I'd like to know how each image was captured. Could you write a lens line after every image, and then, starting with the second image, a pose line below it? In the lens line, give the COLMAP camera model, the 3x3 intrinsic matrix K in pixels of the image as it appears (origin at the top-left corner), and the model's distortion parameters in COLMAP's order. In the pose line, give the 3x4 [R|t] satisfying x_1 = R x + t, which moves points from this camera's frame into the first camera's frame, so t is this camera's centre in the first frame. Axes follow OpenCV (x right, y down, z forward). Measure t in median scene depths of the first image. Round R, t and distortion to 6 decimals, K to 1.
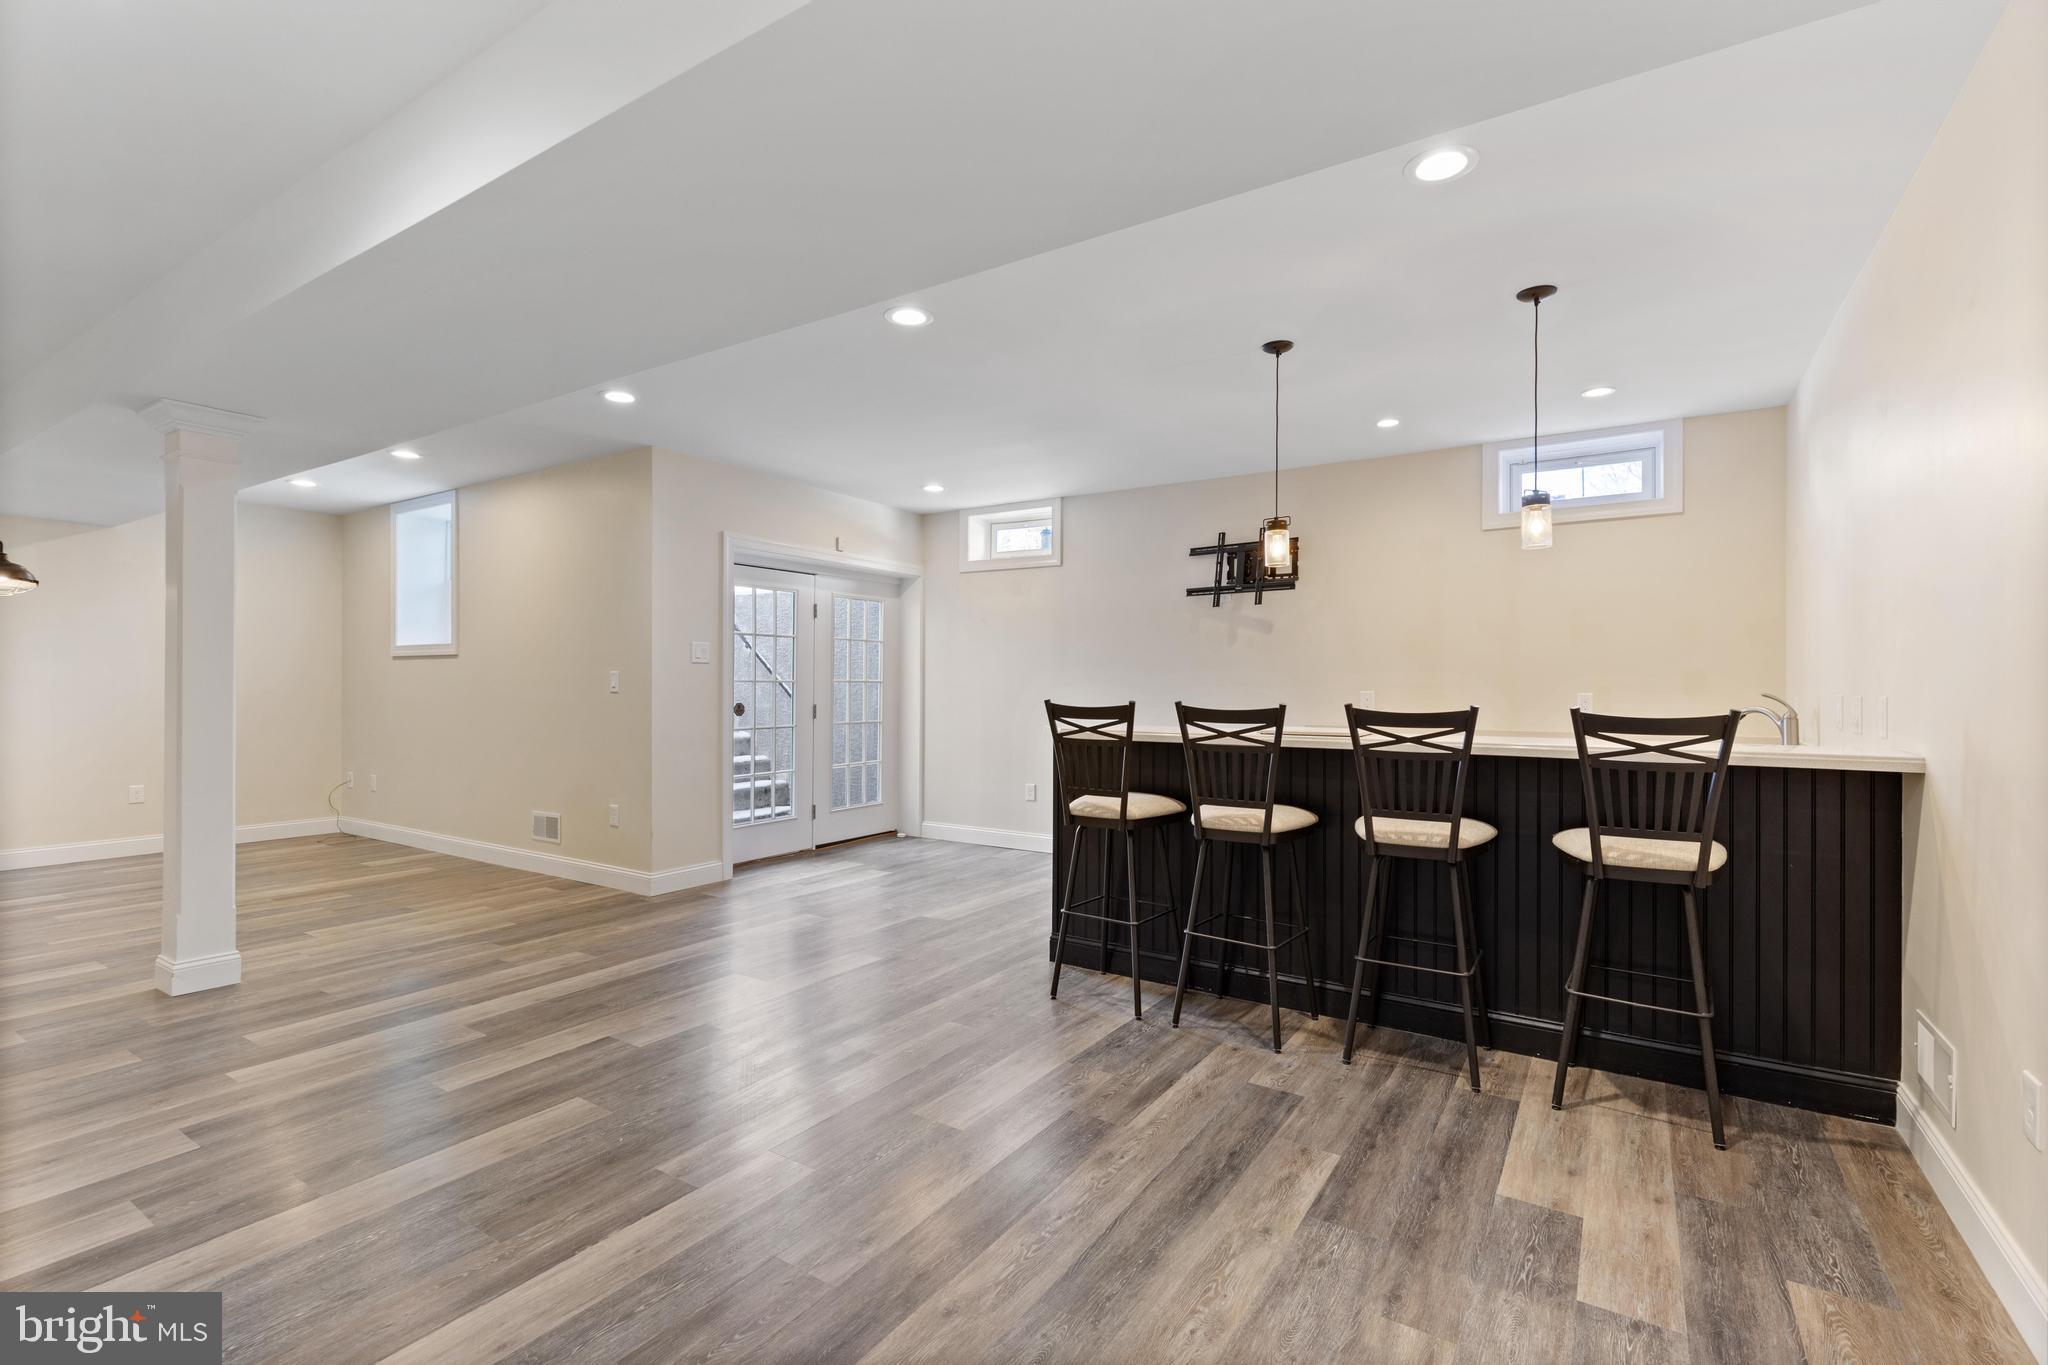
lens RADIAL K [[927.6, 0, 1023.4], [0, 927.6, 678.3], [0, 0, 1]] dist [0.001048, -0.000880]
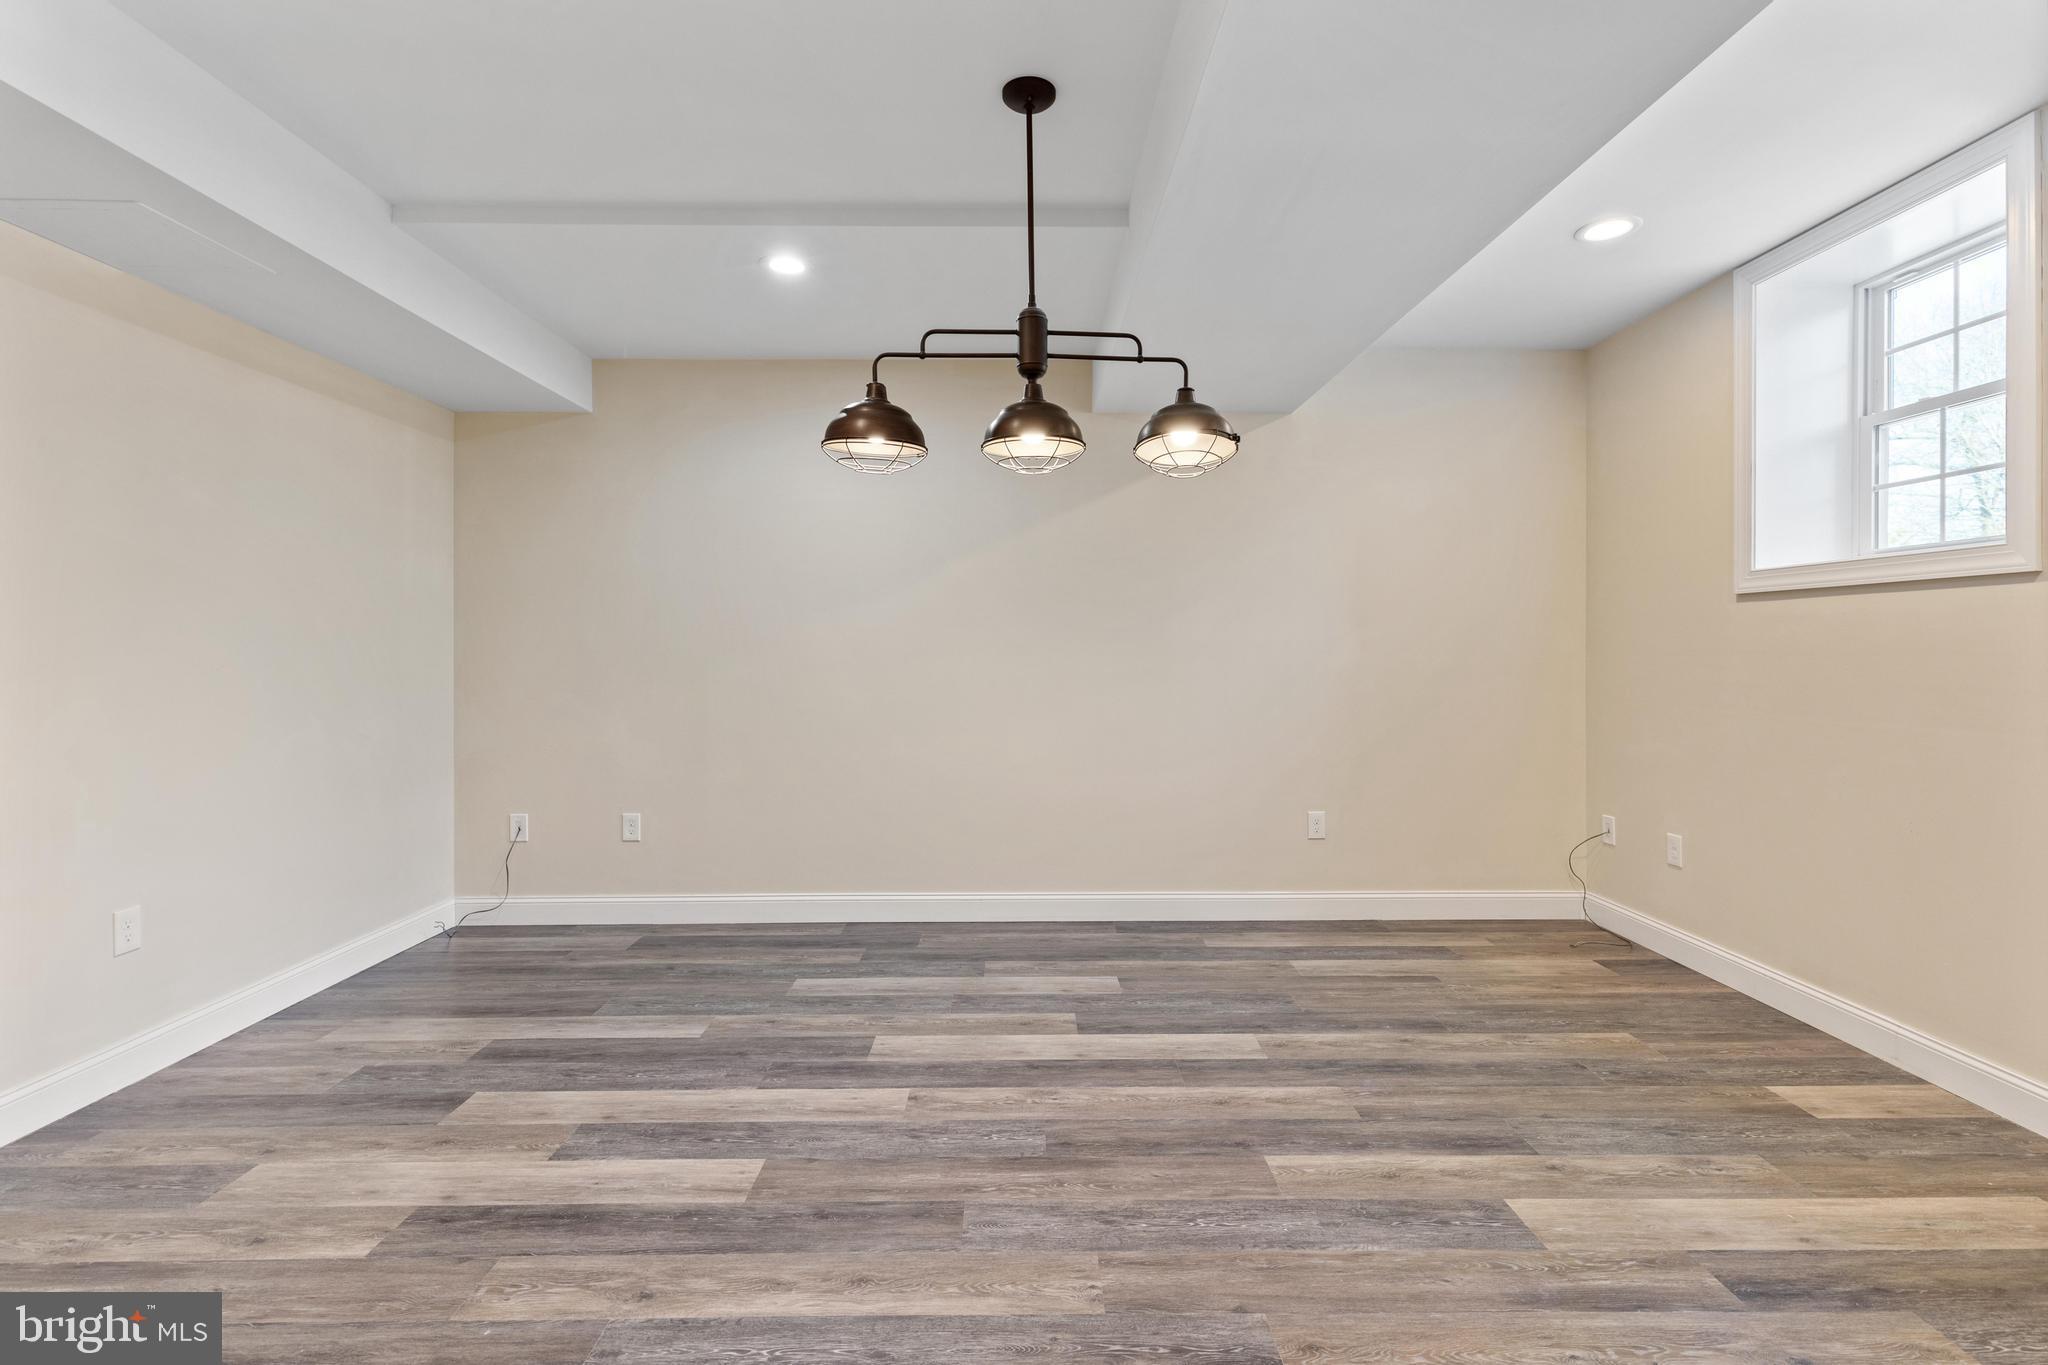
lens RADIAL K [[927.6, 0, 1021.3], [0, 927.6, 671.8], [0, 0, 1]] dist [0.001048, -0.000880]
pose [[0.573913, 0.007970, -0.818877, -0.503822], [0.002156, 0.999934, 0.011244, 0.010033], [0.818913, -0.008219, 0.573859, 0.433120]]
